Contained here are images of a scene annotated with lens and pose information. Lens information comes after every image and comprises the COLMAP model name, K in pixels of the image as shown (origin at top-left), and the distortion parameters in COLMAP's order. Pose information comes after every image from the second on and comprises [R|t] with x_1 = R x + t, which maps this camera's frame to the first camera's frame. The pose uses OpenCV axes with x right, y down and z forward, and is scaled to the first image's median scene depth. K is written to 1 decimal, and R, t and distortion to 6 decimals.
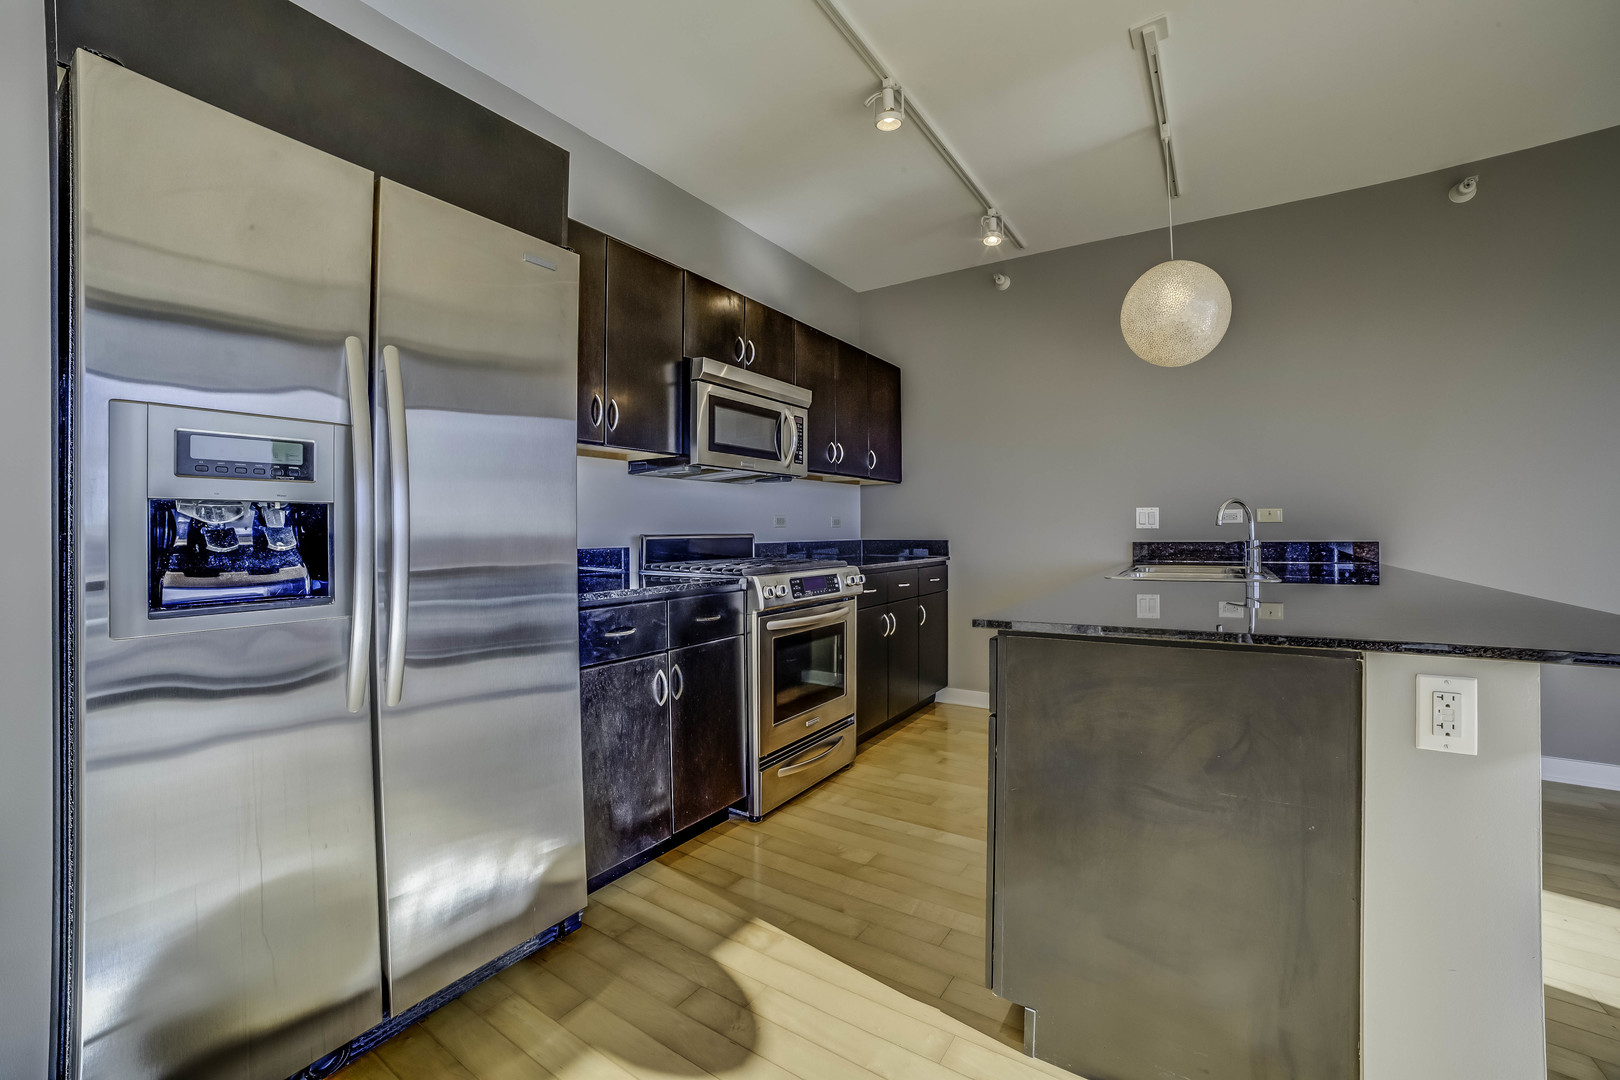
lens RADIAL K [[661.8, 0, 806.4], [0, 661.8, 528.2], [0, 0, 1]] dist [-0.075695, 0.016474]
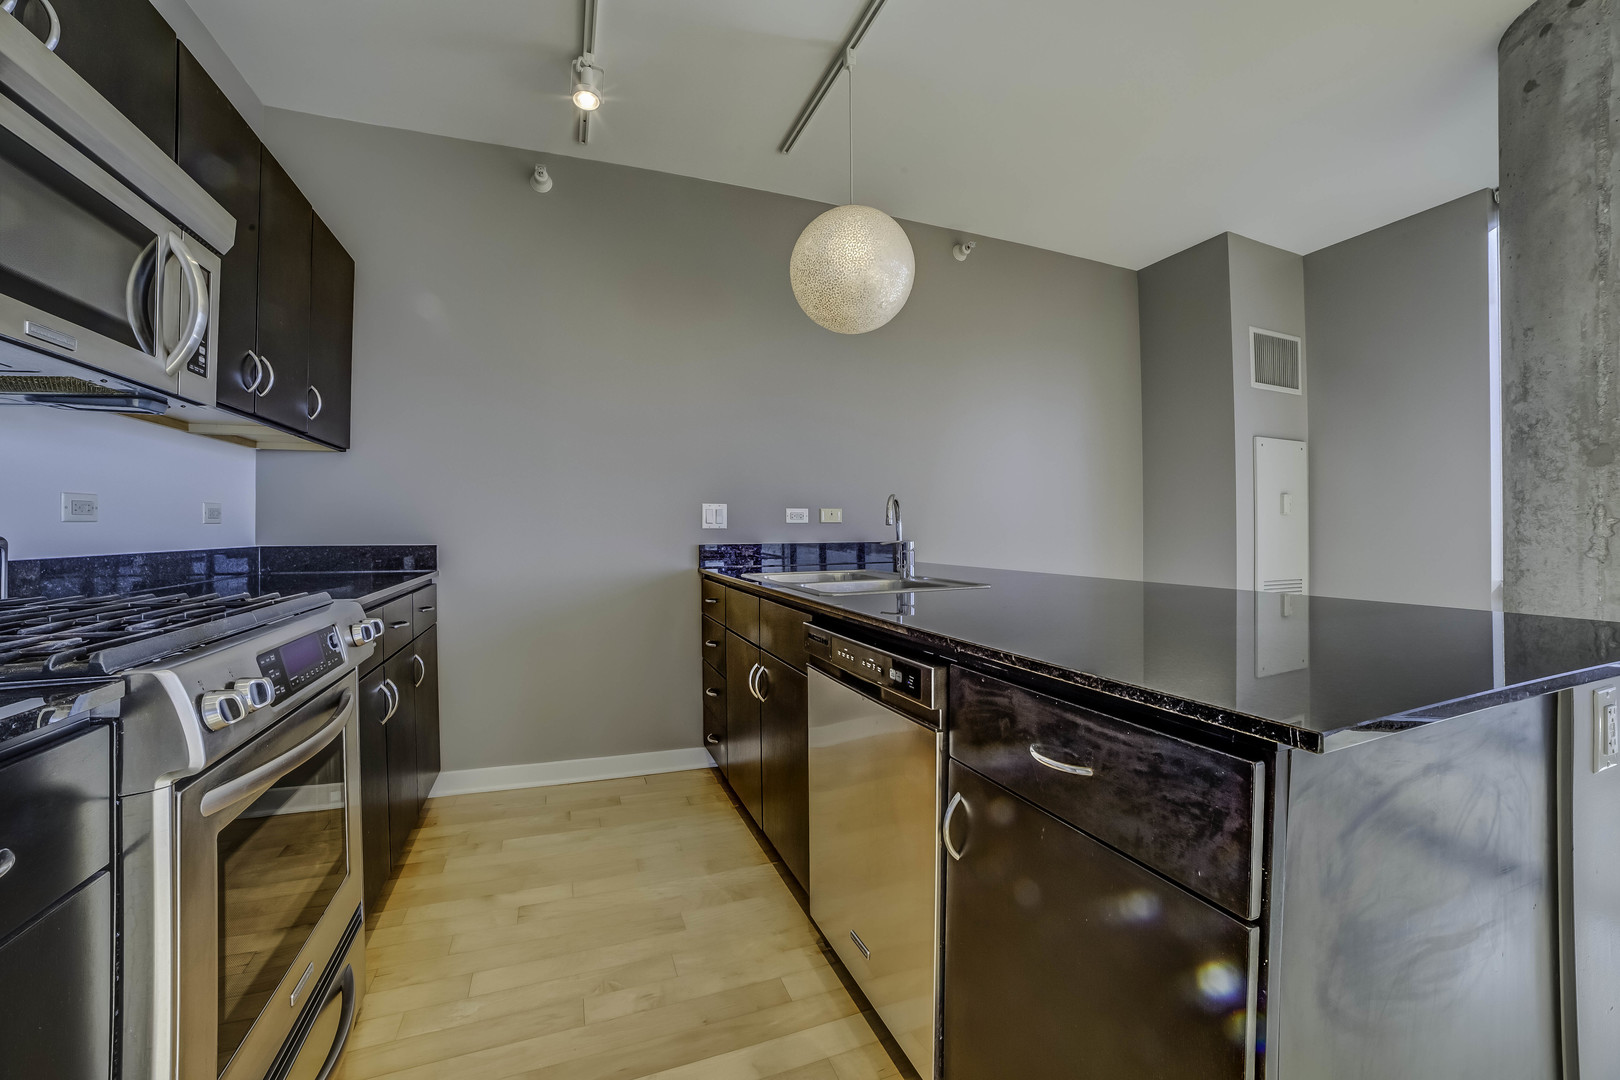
lens RADIAL K [[661.8, 0, 843.9], [0, 661.8, 526.1], [0, 0, 1]] dist [-0.075695, 0.016474]
pose [[0.566798, 0.007826, 0.823820, -0.109093], [-0.005578, 0.999968, -0.005662, 0.001146], [-0.823838, -0.001386, 0.566823, 0.431441]]
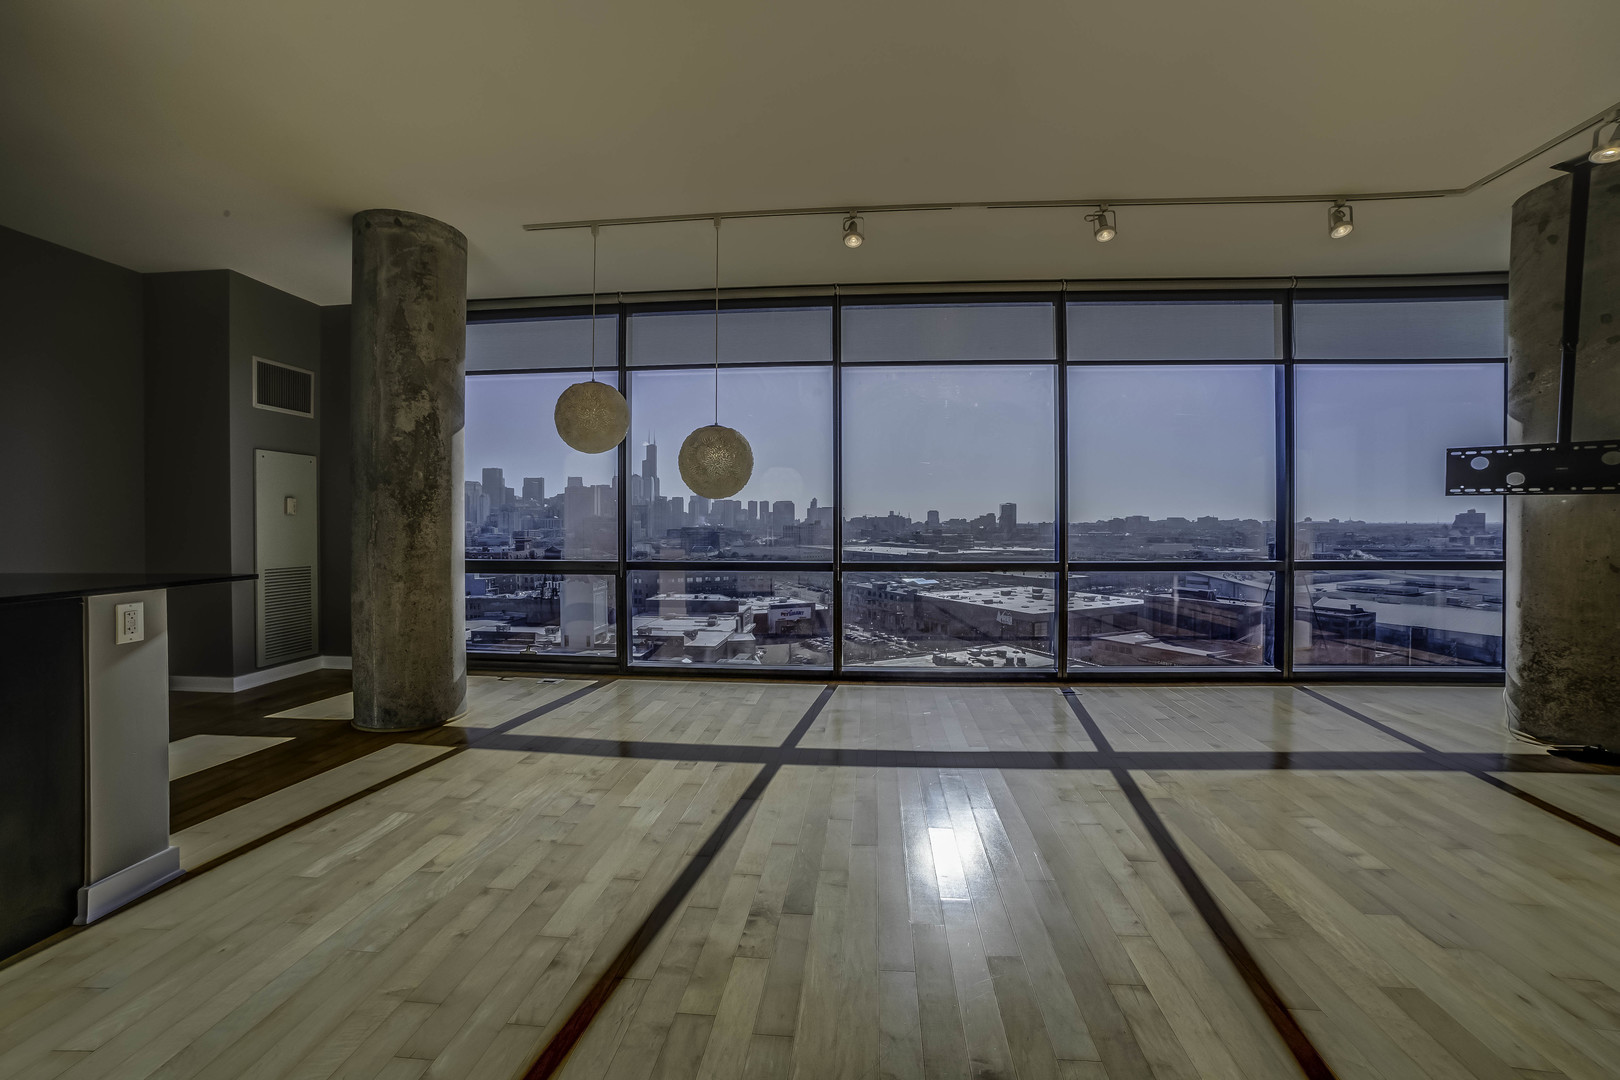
lens RADIAL K [[661.8, 0, 807.7], [0, 661.8, 523.7], [0, 0, 1]] dist [-0.075695, 0.016474]
pose [[-0.473752, 0.009500, 0.880607, -0.540684], [0.002085, 0.999951, -0.009666, 0.003869], [-0.880656, -0.002744, -0.473748, 0.012866]]
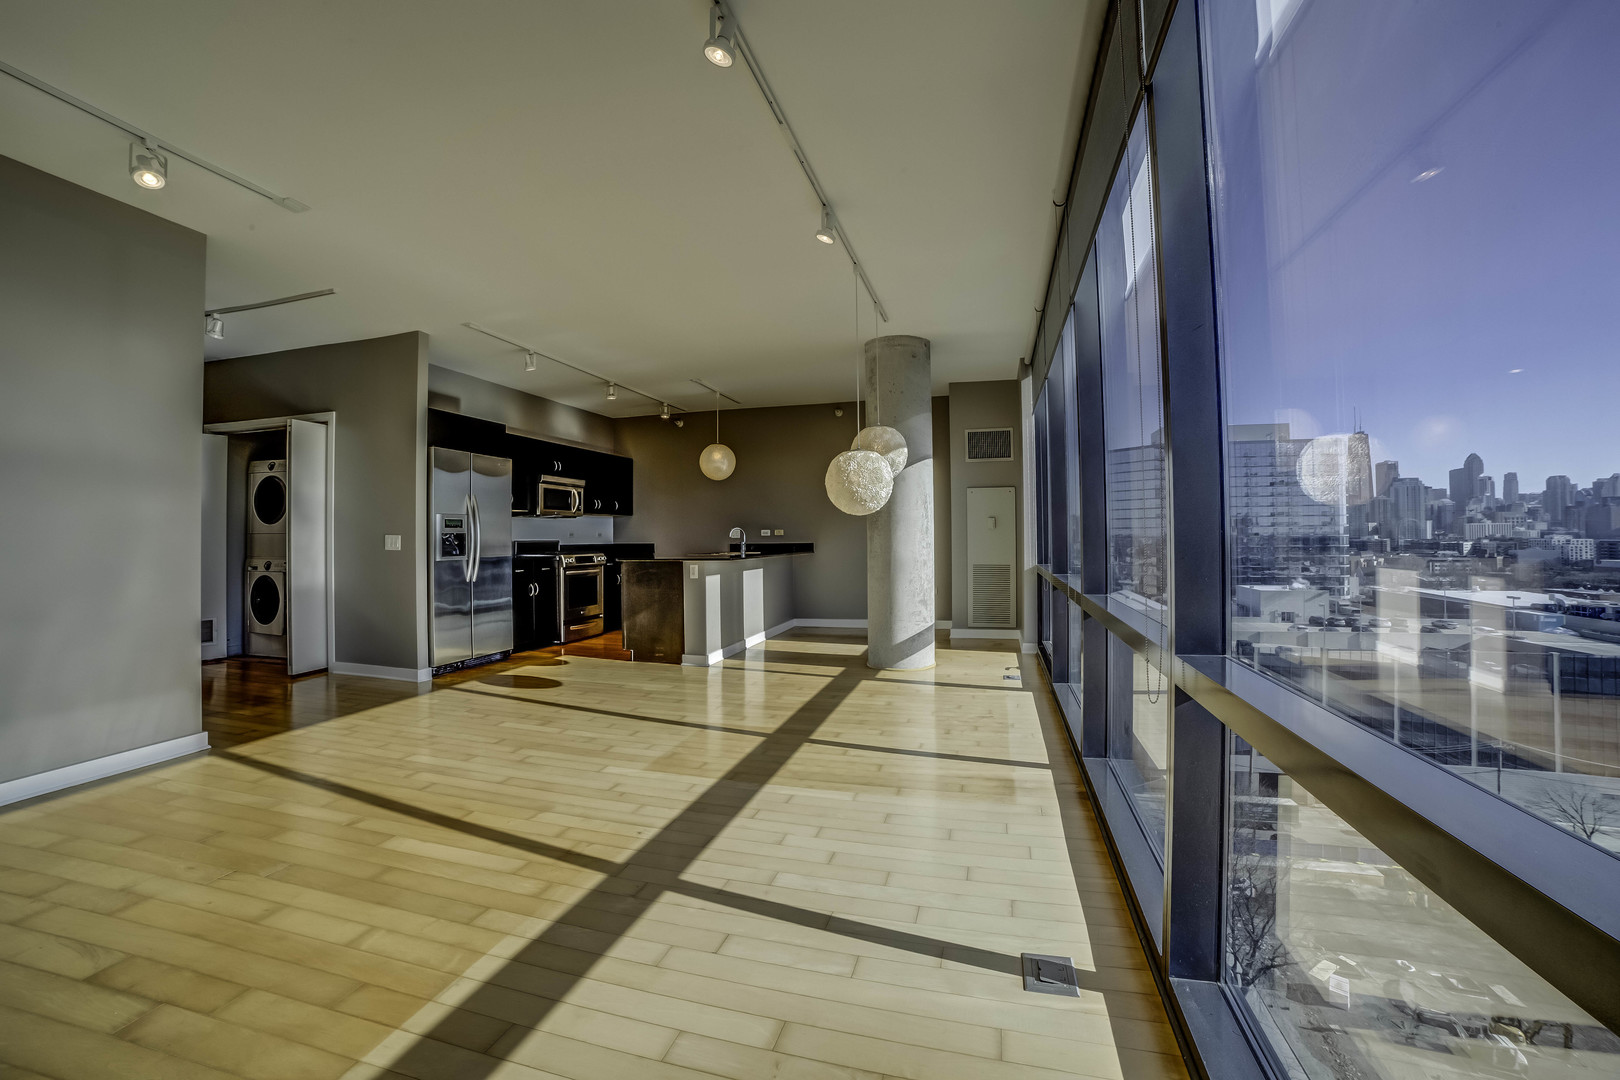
lens RADIAL K [[661.8, 0, 797.5], [0, 661.8, 541.3], [0, 0, 1]] dist [-0.075695, 0.016474]
pose [[0.959040, -0.001201, 0.283268, 0.074422], [-0.001221, 0.999964, 0.008375, -0.009292], [-0.283268, -0.008378, 0.959004, -1.559359]]
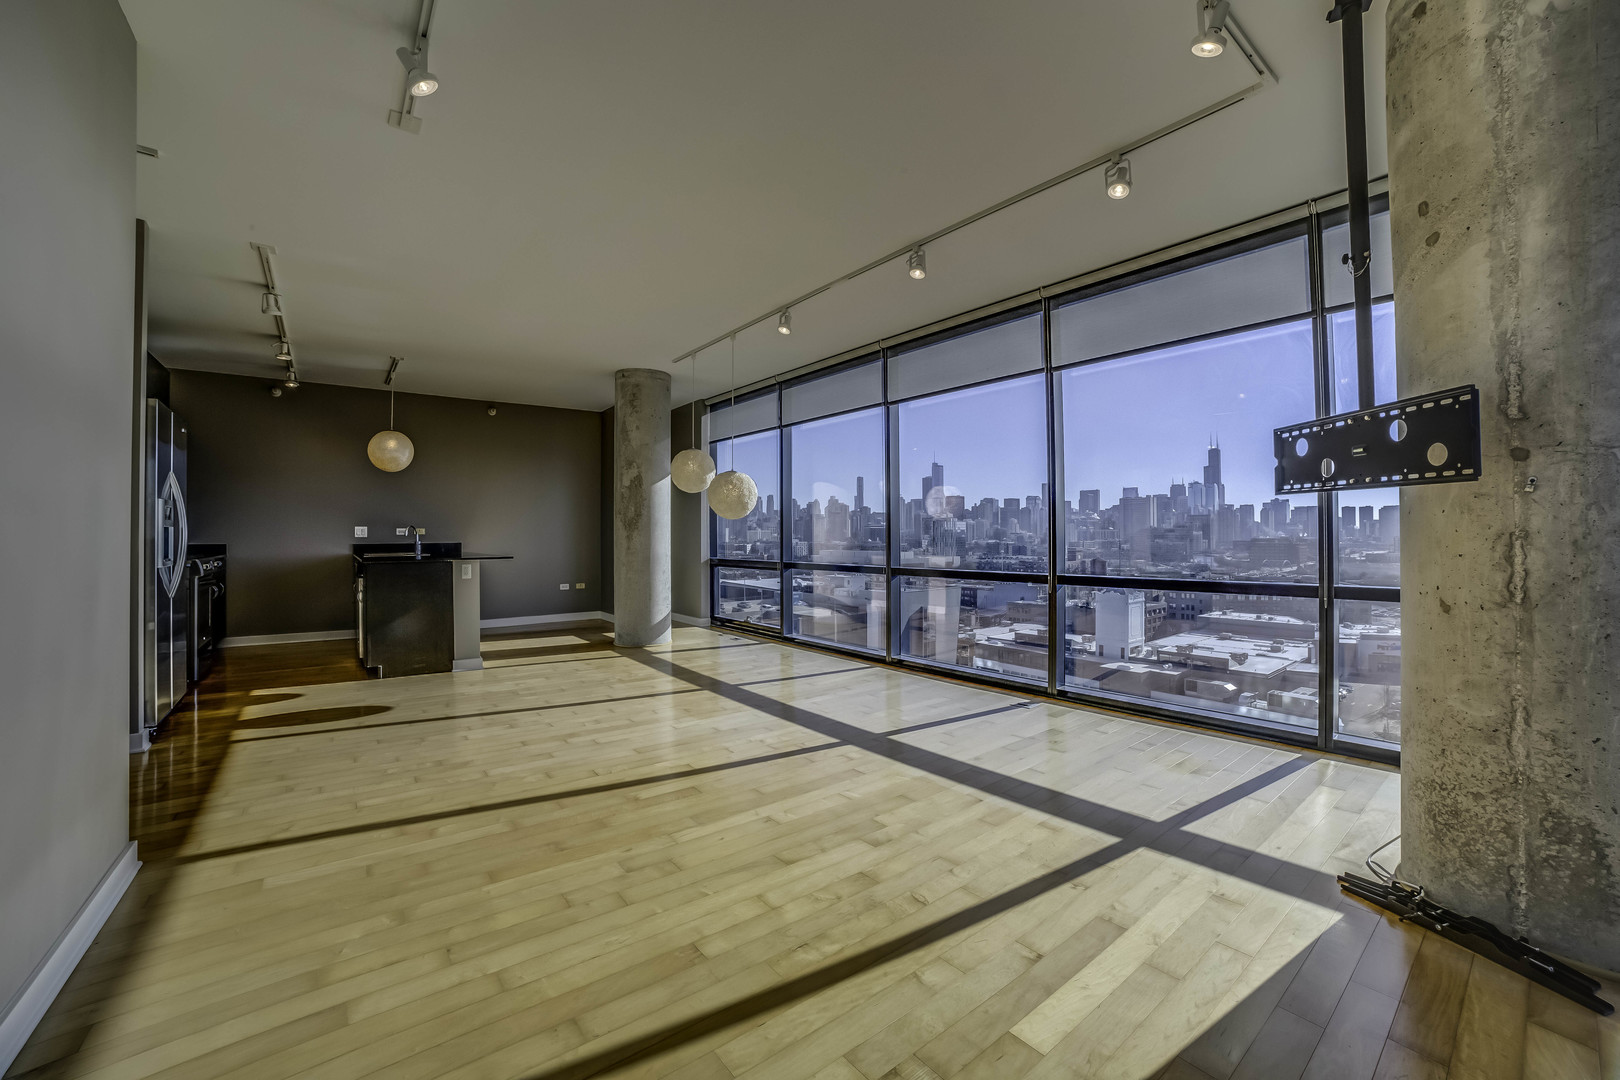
lens RADIAL K [[661.8, 0, 840.8], [0, 661.8, 536.4], [0, 0, 1]] dist [-0.075695, 0.016474]
pose [[0.303033, 0.007079, 0.952954, -1.027698], [-0.002794, 0.999975, -0.006539, 0.005776], [-0.952976, -0.000681, 0.303045, -1.158046]]
